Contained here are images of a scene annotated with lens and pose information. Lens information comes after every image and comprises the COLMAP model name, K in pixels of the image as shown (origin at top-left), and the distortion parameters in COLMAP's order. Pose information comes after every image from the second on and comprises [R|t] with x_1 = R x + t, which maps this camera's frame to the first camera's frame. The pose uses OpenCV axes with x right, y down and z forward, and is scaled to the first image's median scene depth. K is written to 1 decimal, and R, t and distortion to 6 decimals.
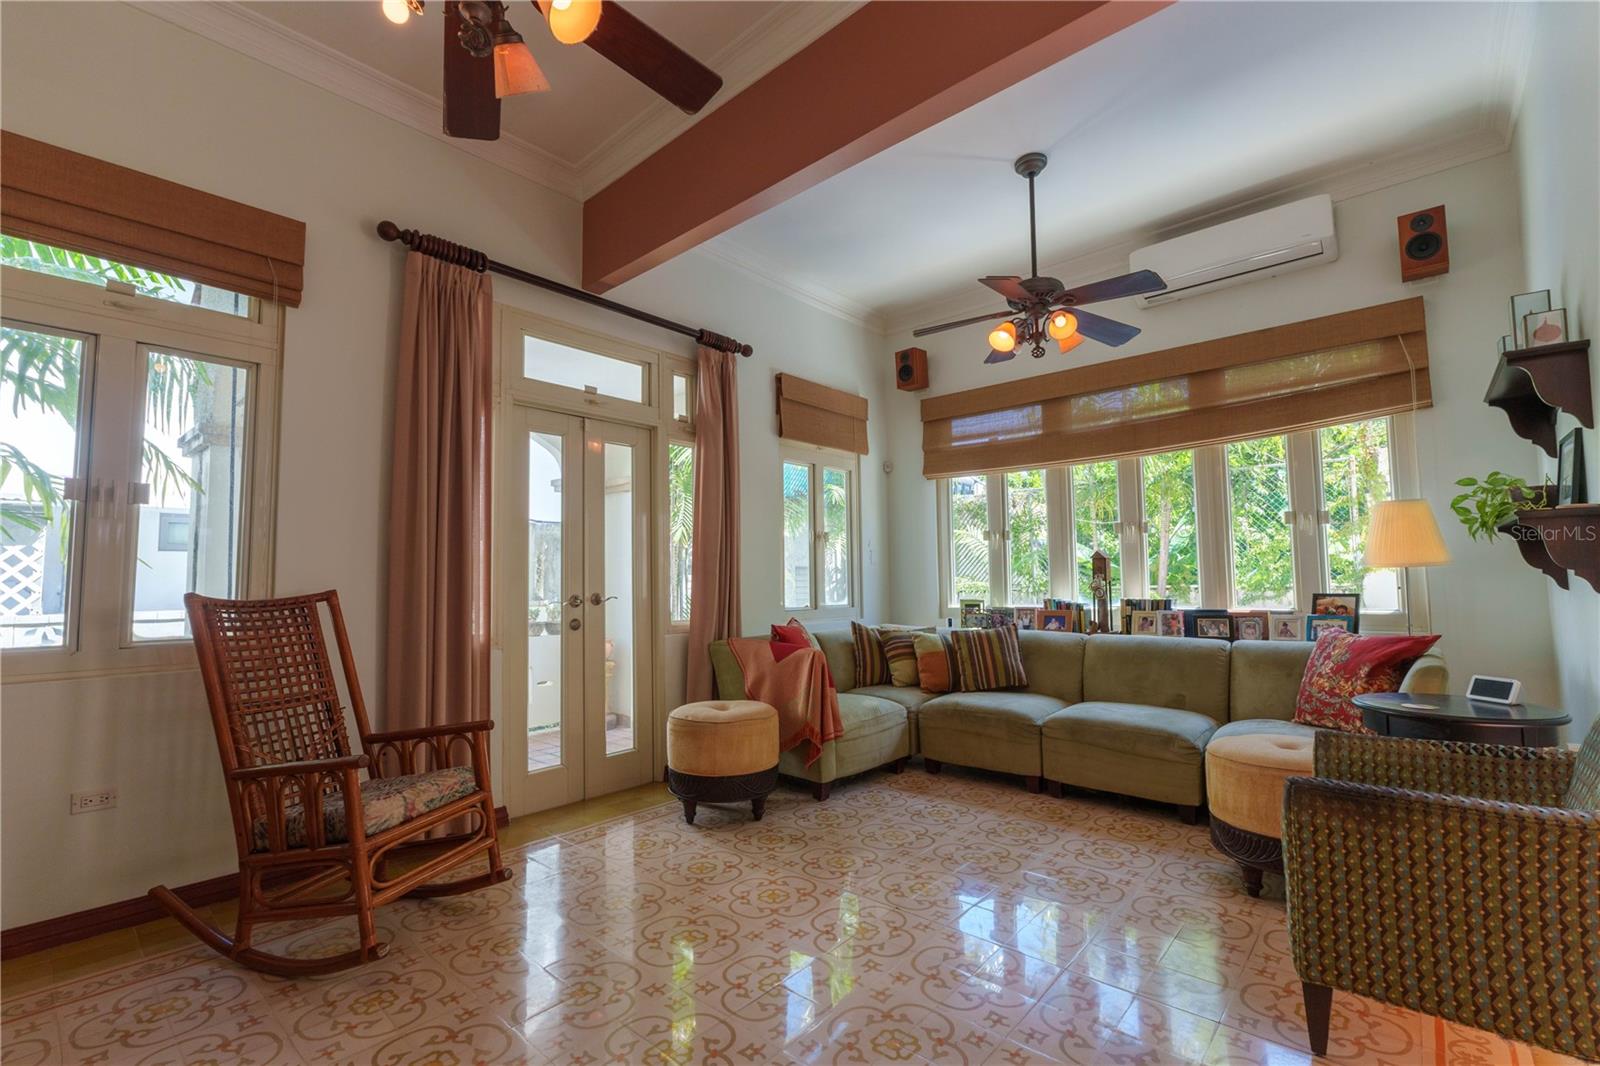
lens RADIAL K [[678.9, 0, 797.4], [0, 678.9, 521.8], [0, 0, 1]] dist [-0.041944, 0.016782]
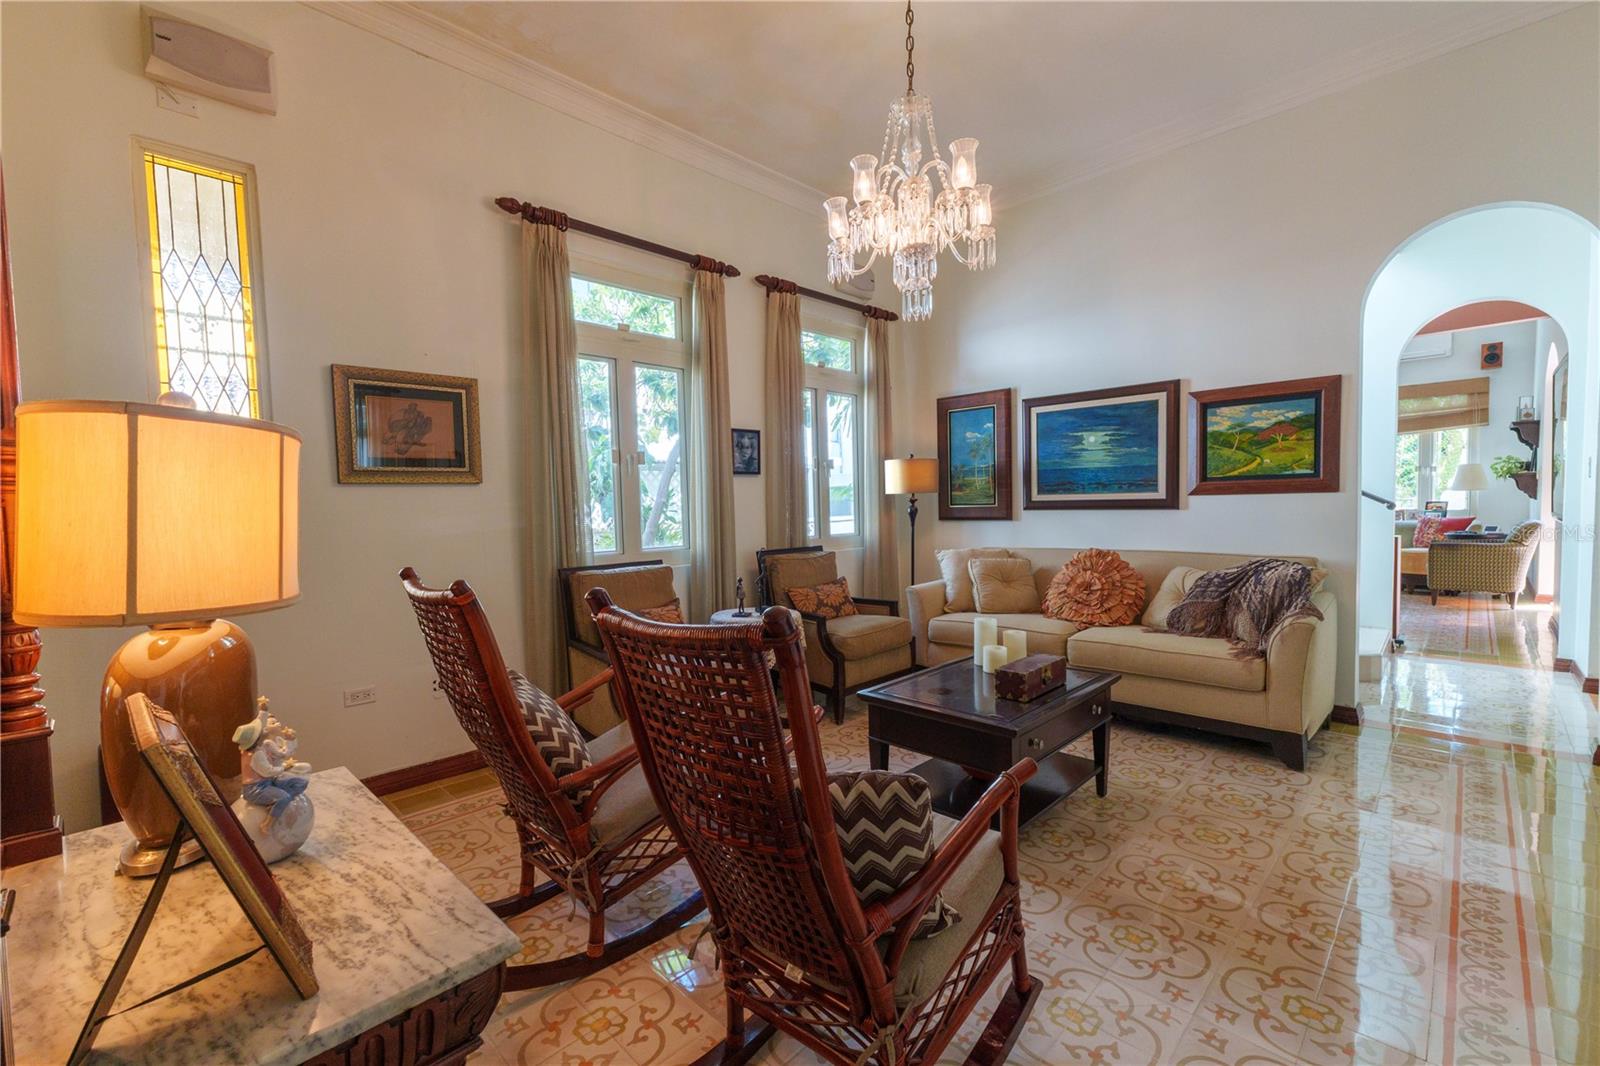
lens RADIAL K [[679.5, 0, 799.9], [0, 679.5, 535.9], [0, 0, 1]] dist [0.009323, 0.000078]
pose [[0.999612, -0.009653, -0.026131, -0.154870], [0.012594, 0.993306, 0.114822, -0.008902], [0.024848, -0.115106, 0.993042, -0.165775]]
